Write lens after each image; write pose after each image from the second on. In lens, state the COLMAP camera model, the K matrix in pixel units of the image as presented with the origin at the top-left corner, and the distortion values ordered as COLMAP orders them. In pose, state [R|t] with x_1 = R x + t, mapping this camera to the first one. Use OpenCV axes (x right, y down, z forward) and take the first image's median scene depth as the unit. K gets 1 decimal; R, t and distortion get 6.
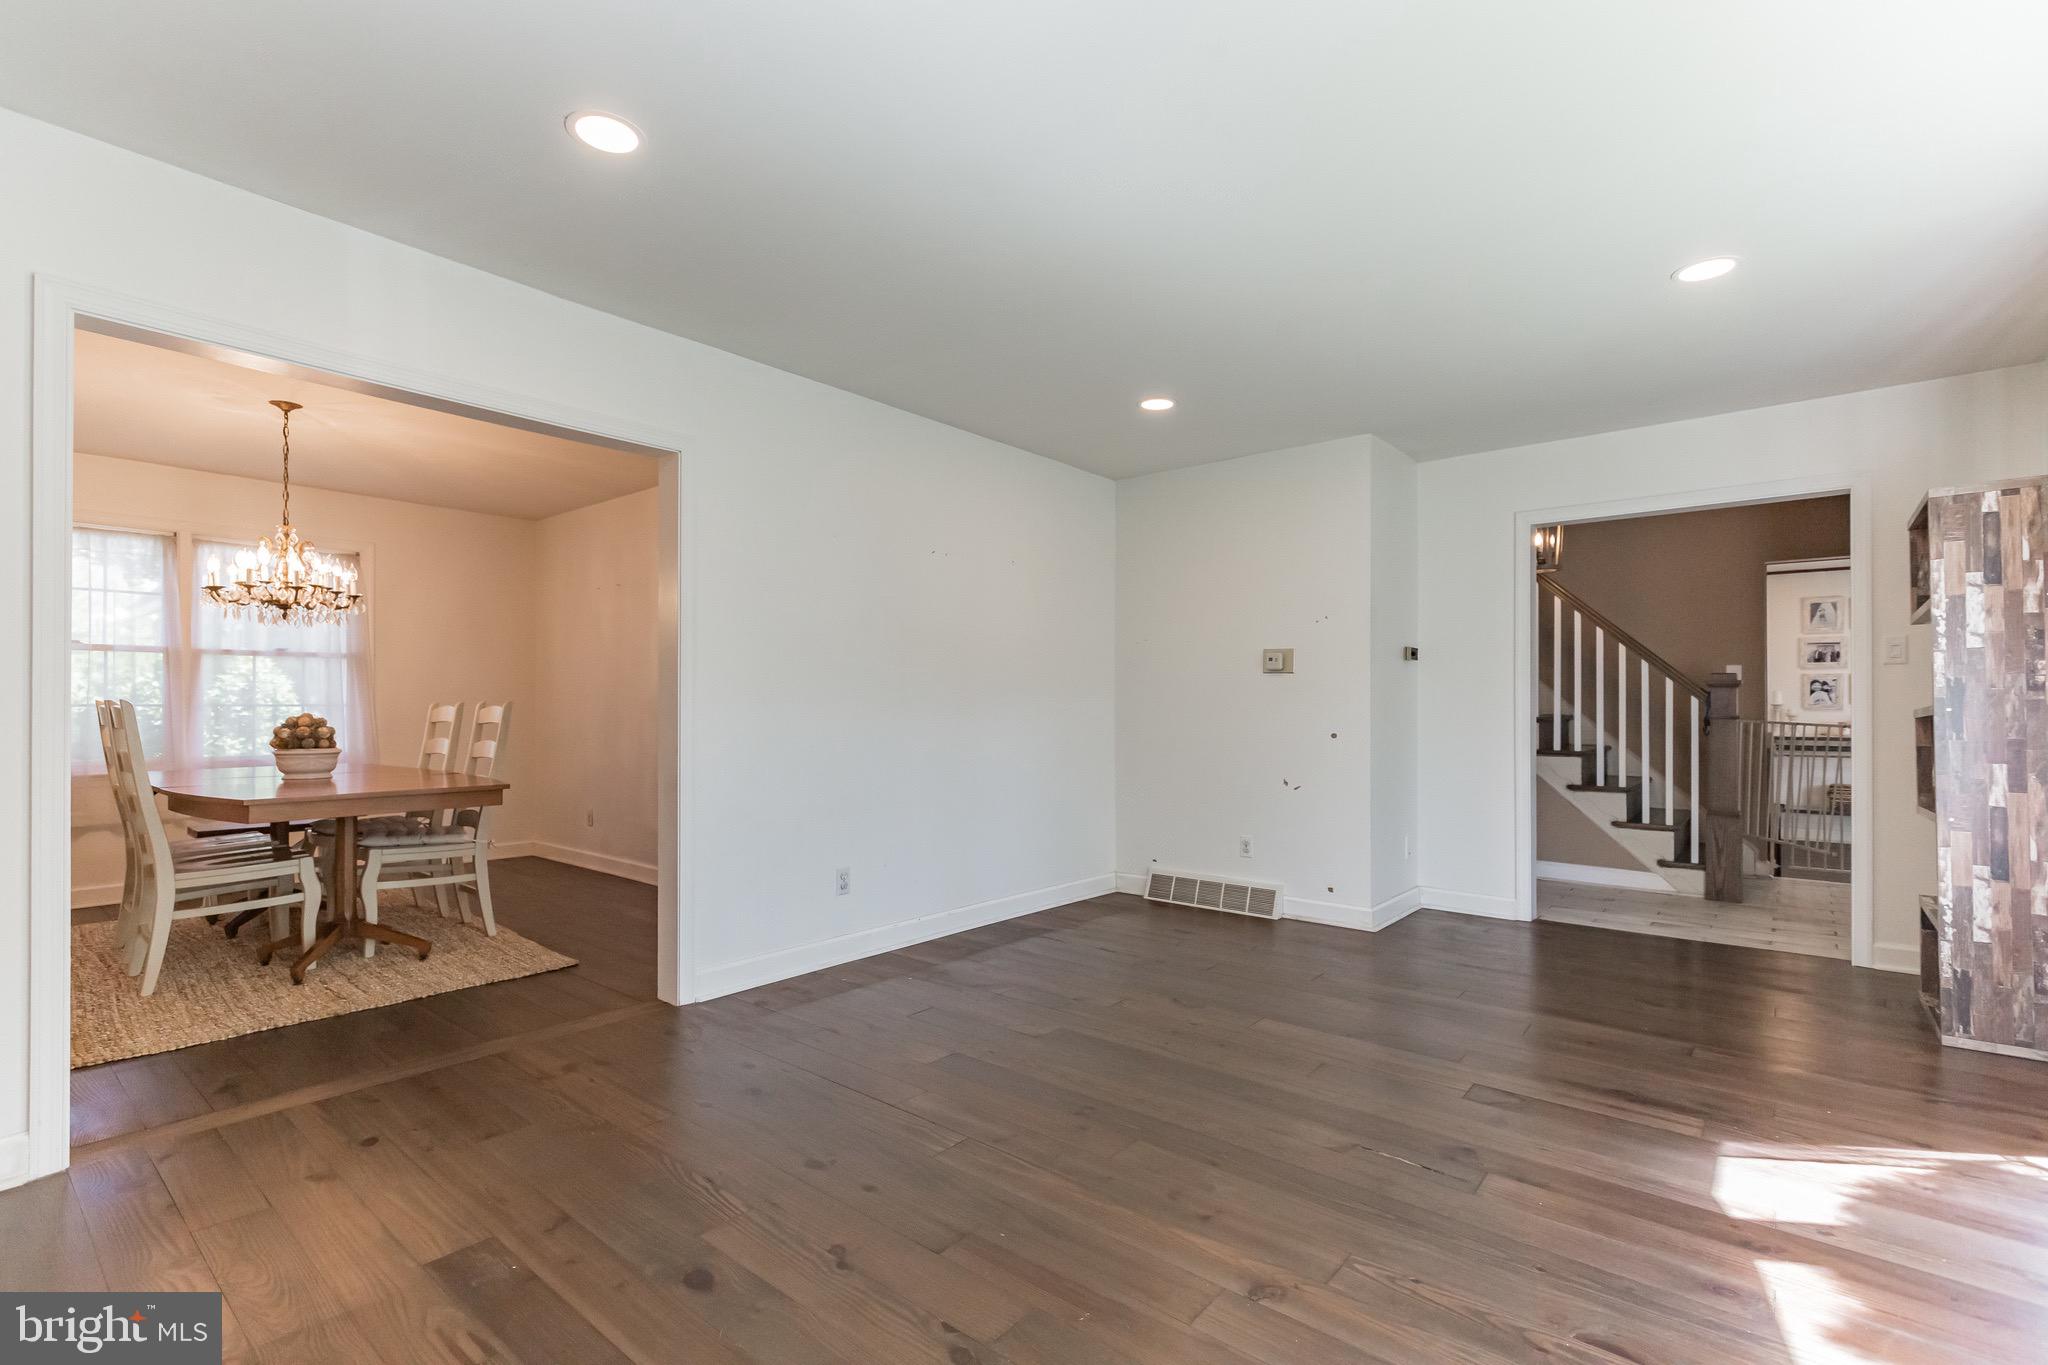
lens RADIAL K [[936.7, 0, 1028.2], [0, 936.7, 688.6], [0, 0, 1]] dist [0.004902, 0.000685]
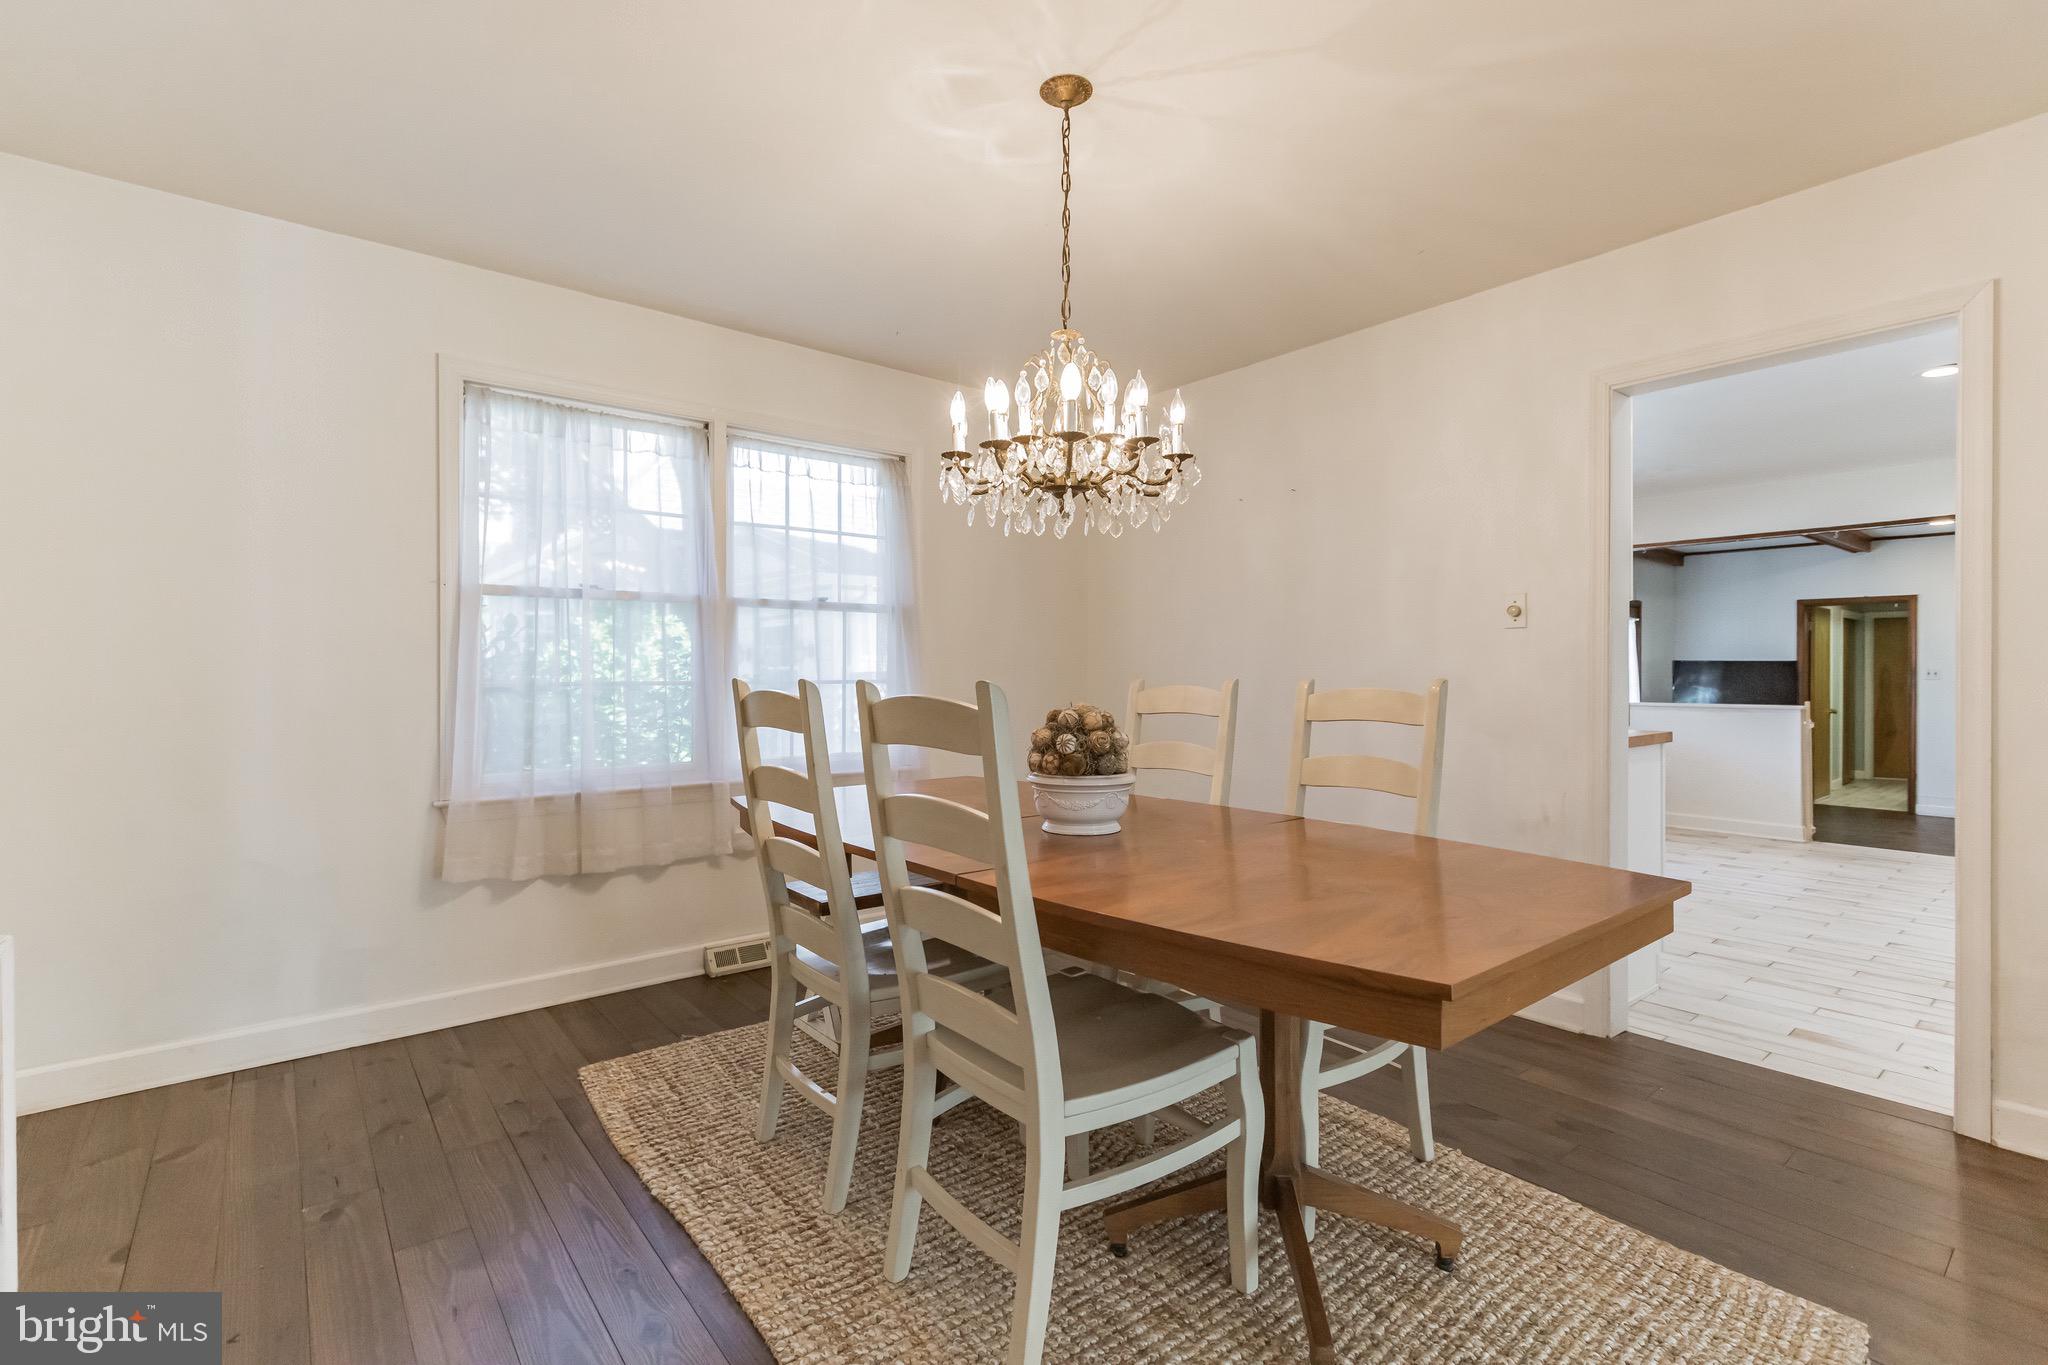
lens RADIAL K [[936.7, 0, 1014.3], [0, 936.7, 675.4], [0, 0, 1]] dist [0.004902, 0.000685]
pose [[0.979543, -0.005052, -0.201170, -0.844085], [0.009377, 0.999745, 0.020548, 0.000702], [0.201014, -0.022014, 0.979341, 0.594490]]
